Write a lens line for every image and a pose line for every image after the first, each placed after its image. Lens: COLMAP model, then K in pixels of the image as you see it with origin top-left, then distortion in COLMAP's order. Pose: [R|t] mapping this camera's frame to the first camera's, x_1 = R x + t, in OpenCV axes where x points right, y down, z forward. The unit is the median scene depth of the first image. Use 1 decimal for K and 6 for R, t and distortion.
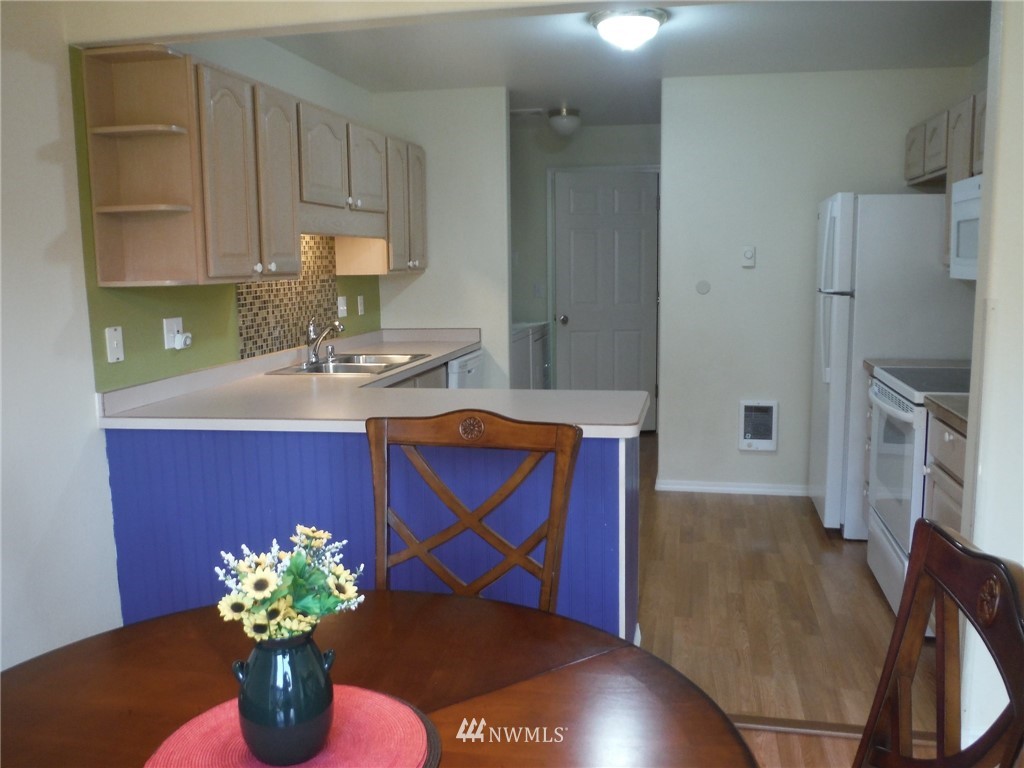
lens RADIAL K [[899.7, 0, 511.9], [0, 899.7, 384.8], [0, 0, 1]] dist [-0.011542, 0.007890]
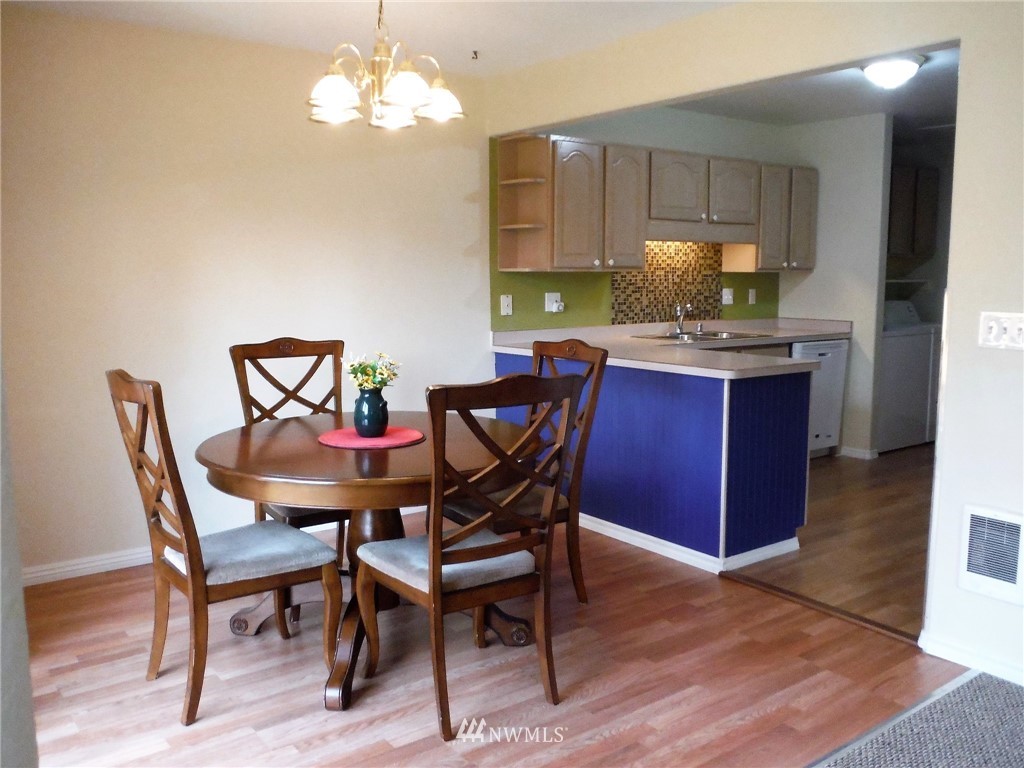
lens RADIAL K [[899.7, 0, 513.9], [0, 899.7, 382.7], [0, 0, 1]] dist [-0.011542, 0.007890]
pose [[0.755571, 0.105330, -0.646543, 0.538997], [-0.108504, 0.993478, 0.035048, 0.031953], [0.646018, 0.043672, 0.762072, -0.232678]]
